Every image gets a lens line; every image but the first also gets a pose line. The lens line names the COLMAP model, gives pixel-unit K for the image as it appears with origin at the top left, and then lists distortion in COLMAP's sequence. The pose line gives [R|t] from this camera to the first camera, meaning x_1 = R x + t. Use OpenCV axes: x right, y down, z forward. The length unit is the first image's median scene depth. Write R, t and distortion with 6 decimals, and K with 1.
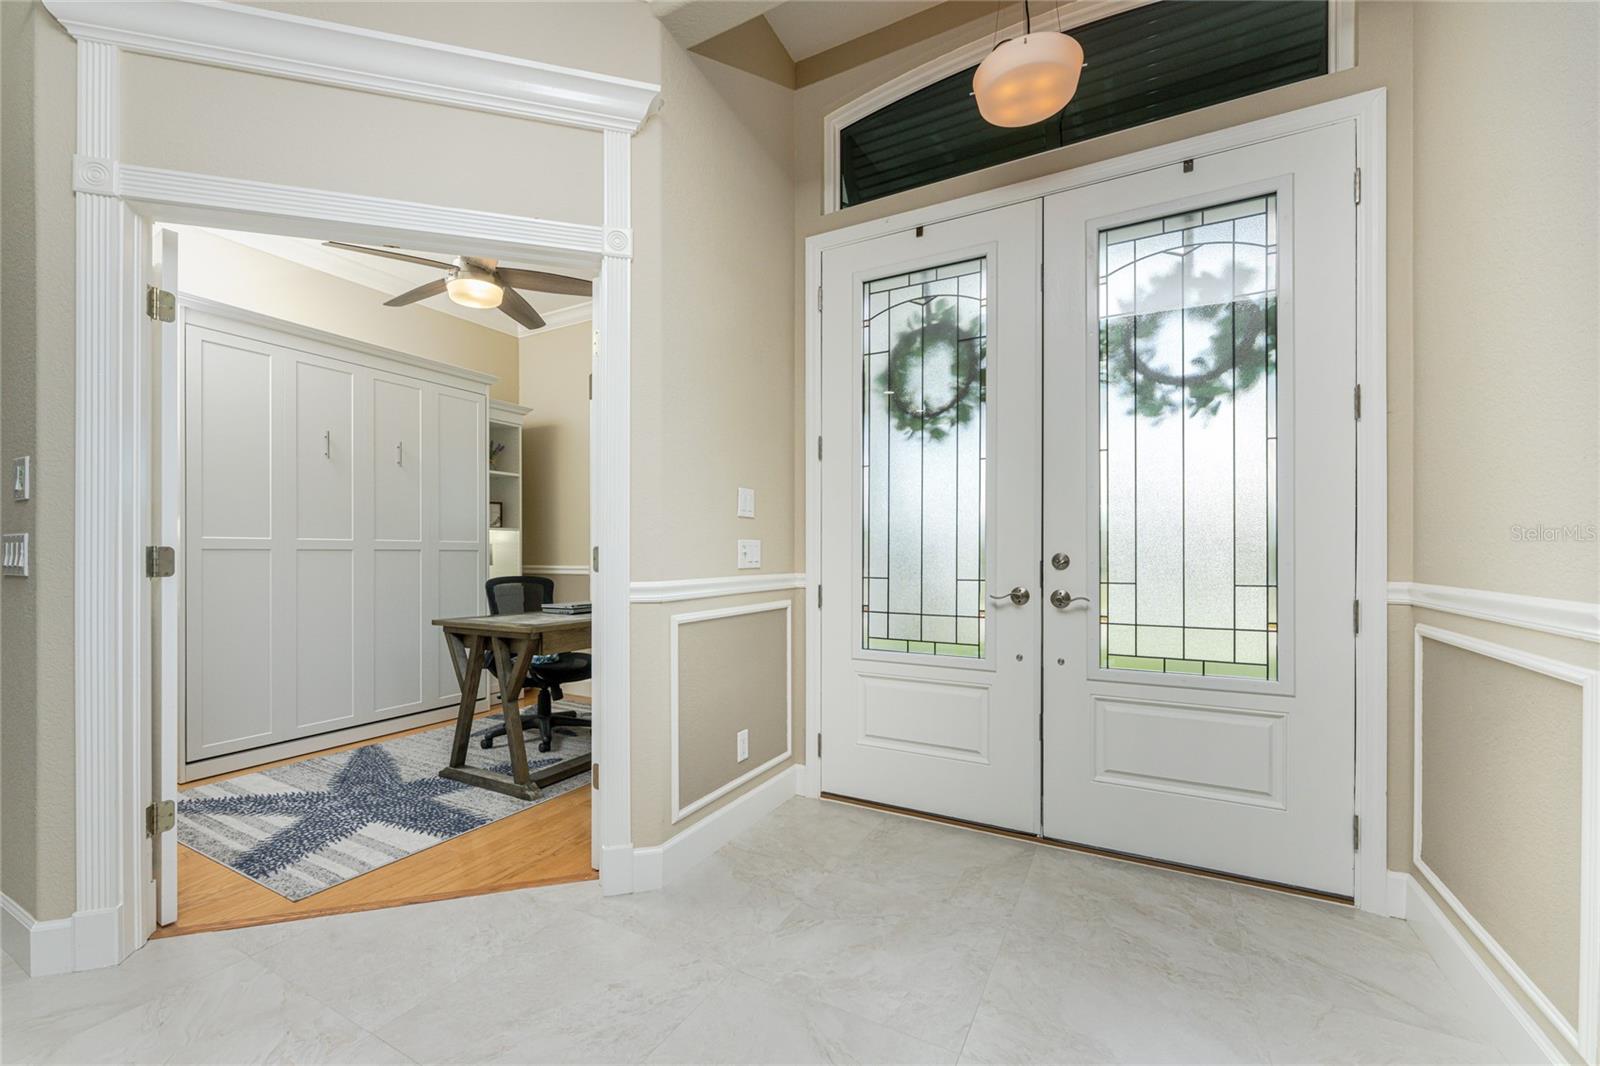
lens RADIAL K [[657.8, 0, 789.9], [0, 657.8, 549.8], [0, 0, 1]] dist [-0.000558, -0.000864]
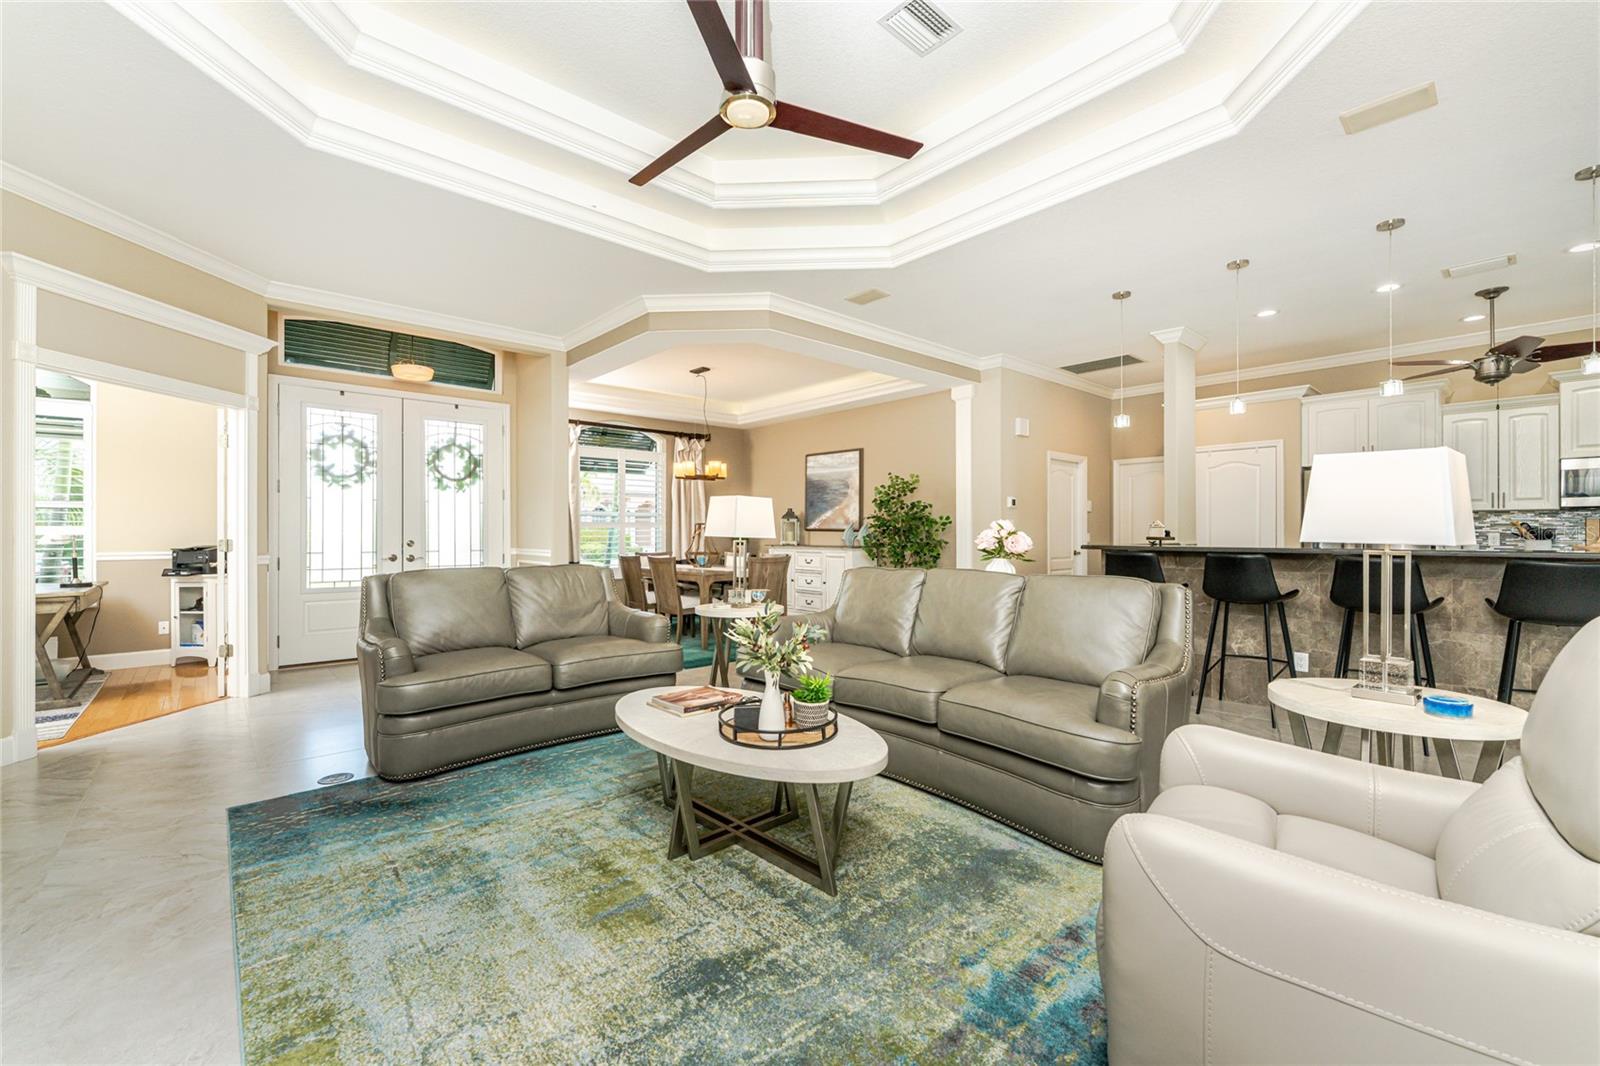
lens RADIAL K [[657.8, 0, 803.1], [0, 657.8, 529.6], [0, 0, 1]] dist [-0.000558, -0.000864]
pose [[0.318525, 0.004838, 0.947902, -1.546924], [-0.002586, 0.999988, -0.004234, -0.029942], [-0.947911, -0.001103, 0.318533, -1.284449]]
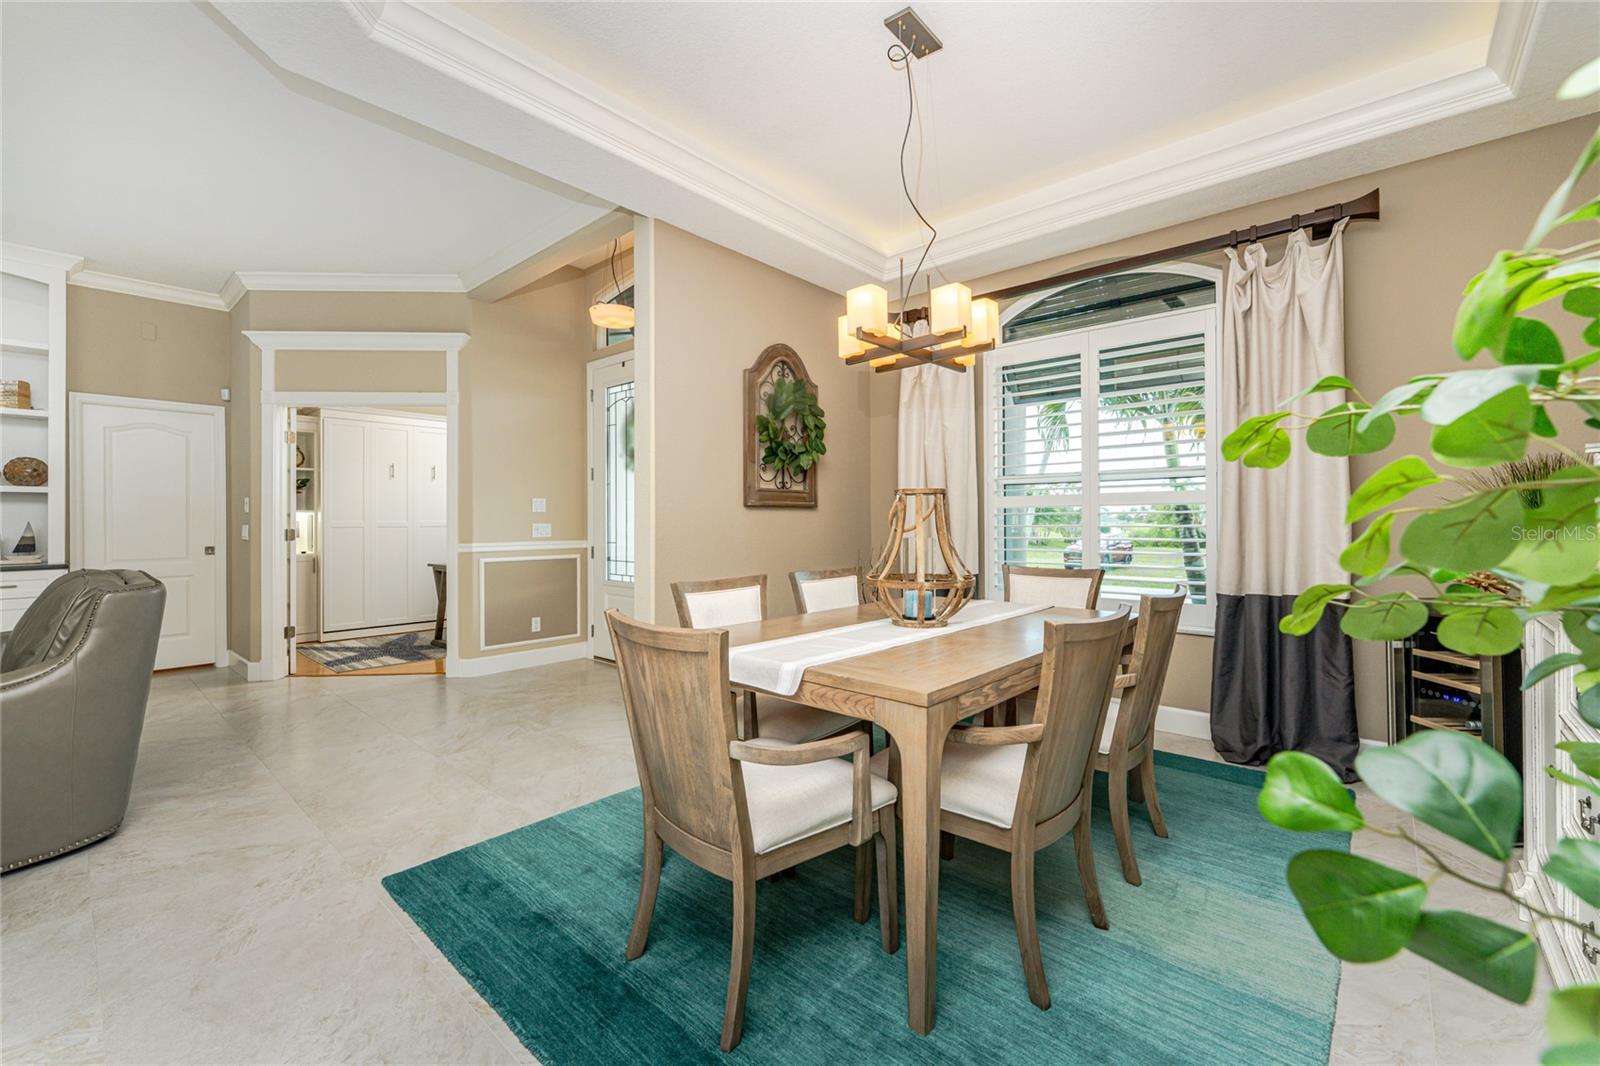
lens RADIAL K [[657.8, 0, 785.6], [0, 657.8, 520.7], [0, 0, 1]] dist [-0.000558, -0.000864]
pose [[0.974835, -0.002958, -0.222908, 1.216287], [0.003893, 0.999985, 0.003754, -0.032762], [0.222893, -0.004528, 0.974832, -0.872749]]
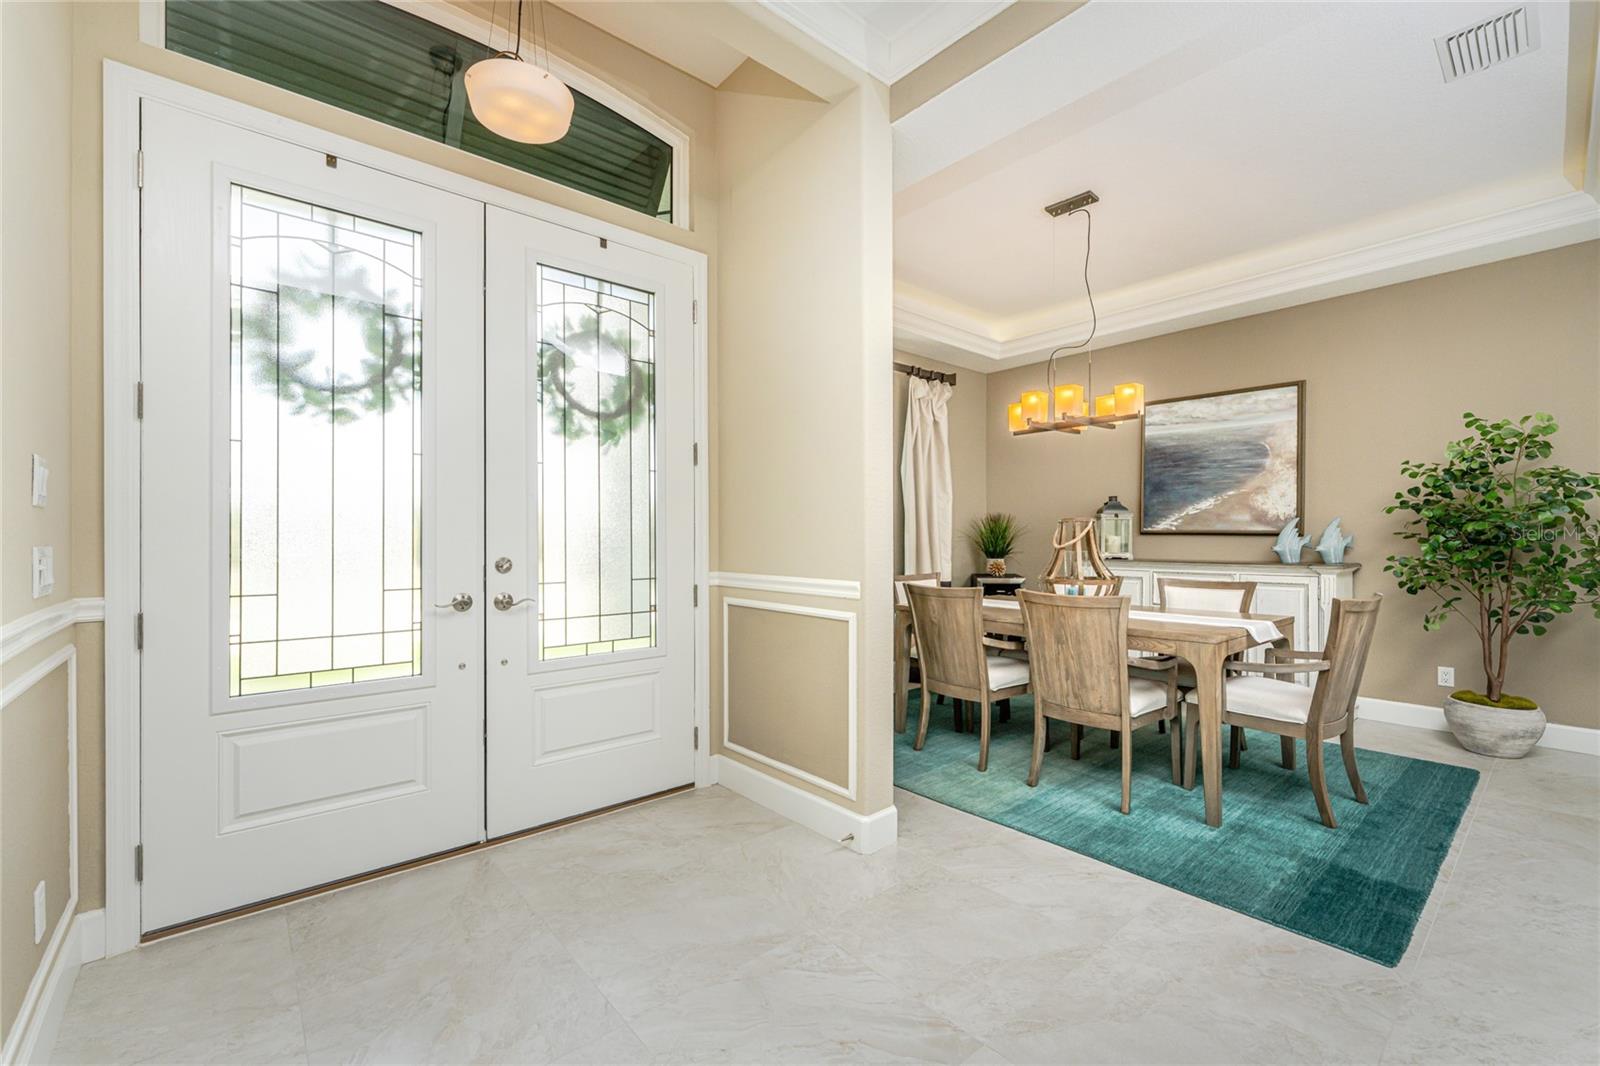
lens RADIAL K [[657.8, 0, 799.9], [0, 657.8, 536.2], [0, 0, 1]] dist [-0.000558, -0.000864]
pose [[0.352260, 0.003426, 0.935896, -0.392715], [-0.001994, 0.999994, -0.002910, -0.026498], [-0.935900, -0.000841, 0.352264, 0.200780]]
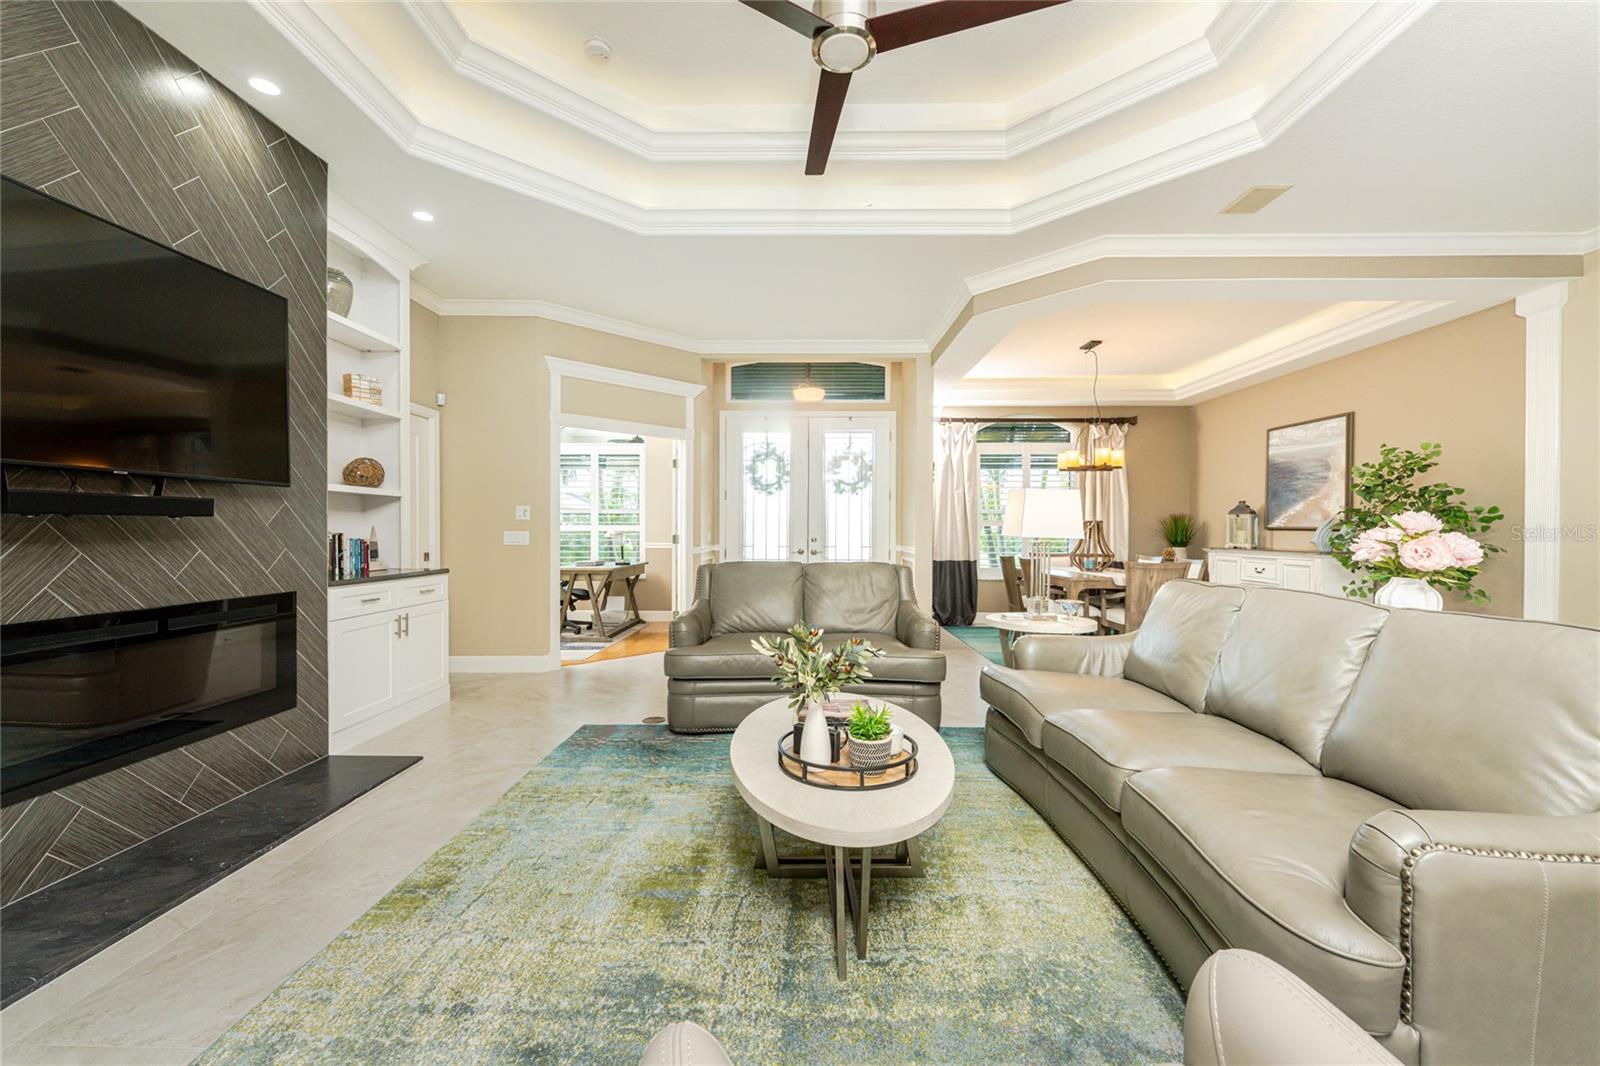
lens RADIAL K [[657.8, 0, 798.3], [0, 657.8, 530.6], [0, 0, 1]] dist [-0.000558, -0.000864]
pose [[0.879701, 0.004462, 0.475507, -1.093727], [-0.006392, 0.999977, 0.002441, -0.031595], [-0.475485, -0.005187, 0.879709, -1.634295]]
